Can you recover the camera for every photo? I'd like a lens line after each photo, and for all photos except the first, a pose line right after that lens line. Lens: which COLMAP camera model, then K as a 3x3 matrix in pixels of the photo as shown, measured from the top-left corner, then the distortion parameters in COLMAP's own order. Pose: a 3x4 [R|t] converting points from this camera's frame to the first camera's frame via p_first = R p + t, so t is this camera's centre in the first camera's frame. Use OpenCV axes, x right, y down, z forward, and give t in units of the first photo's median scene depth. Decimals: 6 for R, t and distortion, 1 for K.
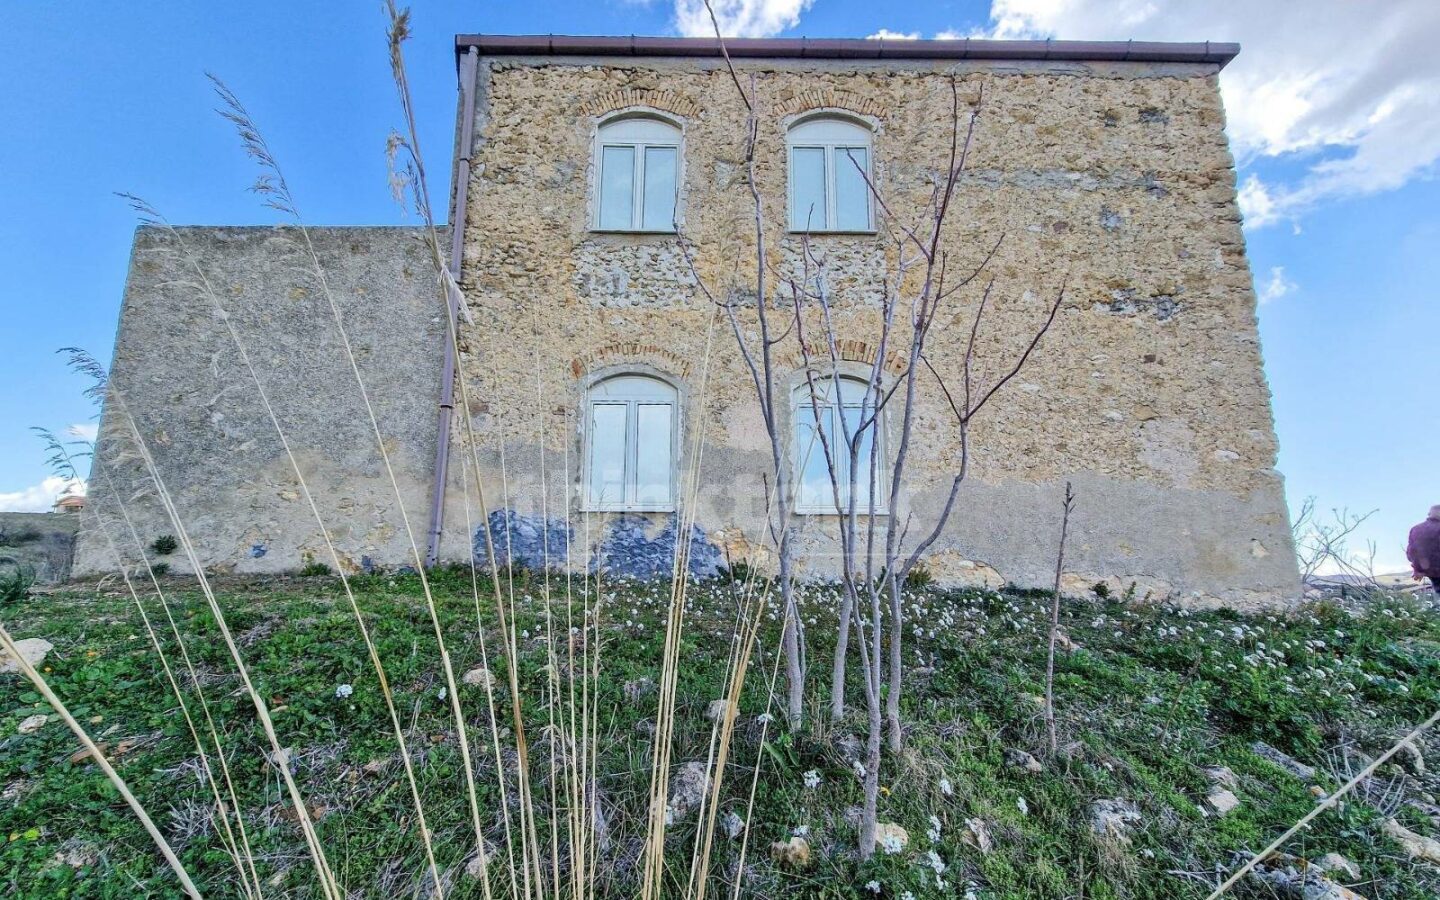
lens RADIAL K [[625.9, 0, 720.0], [0, 625.9, 450.0], [0, 0, 1]] dist [0.001237, -0.000197]
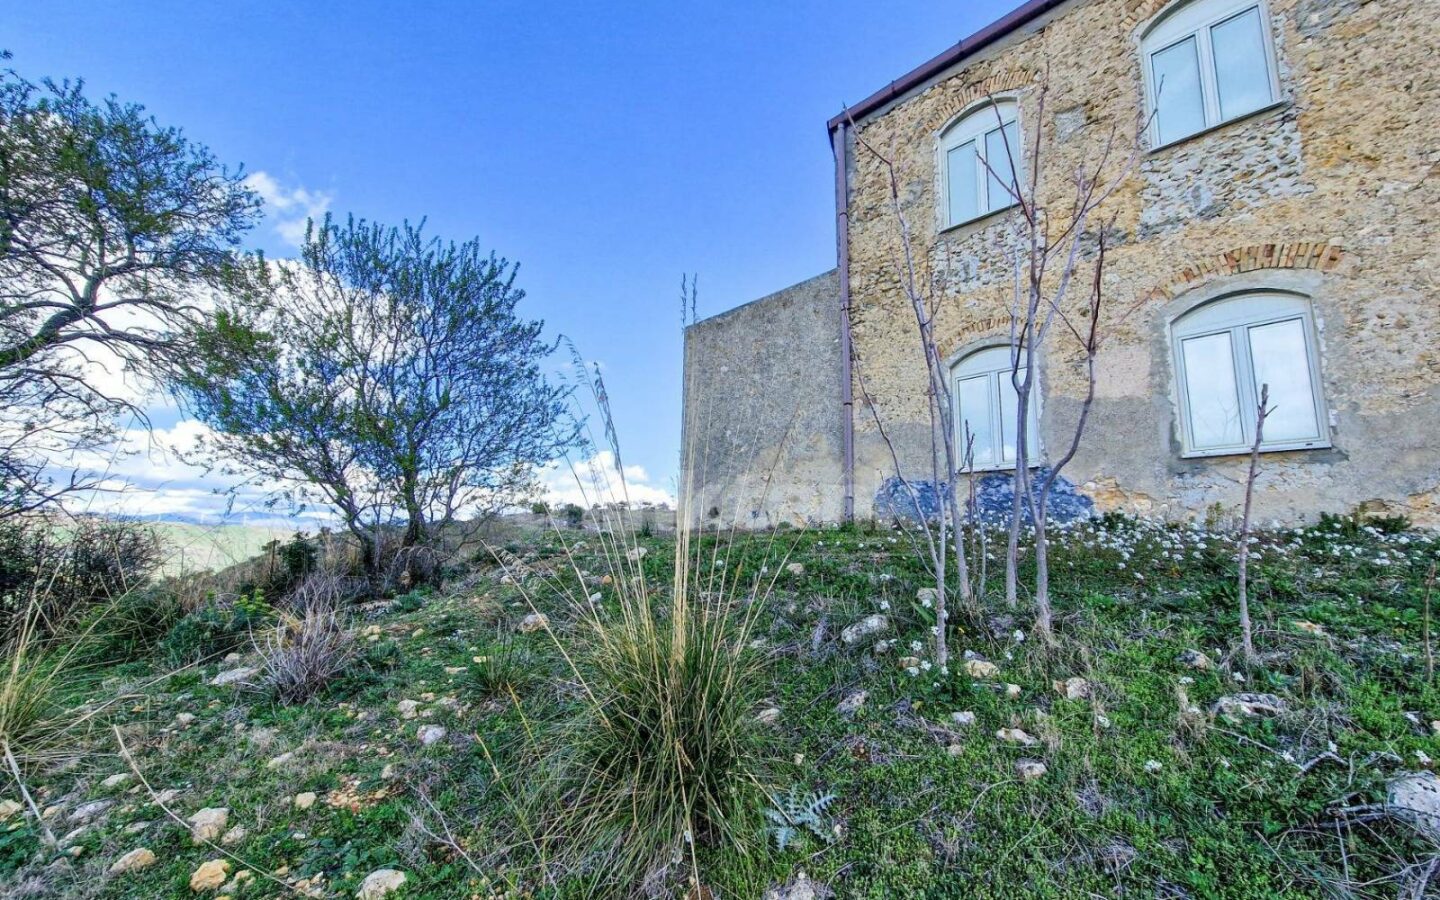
lens RADIAL K [[625.9, 0, 720.0], [0, 625.9, 450.0], [0, 0, 1]] dist [0.001237, -0.000197]
pose [[0.678080, -0.107423, -0.727096, 0.315155], [0.120586, 0.992116, -0.034120, 0.038793], [0.725029, -0.064542, 0.685687, -0.112138]]
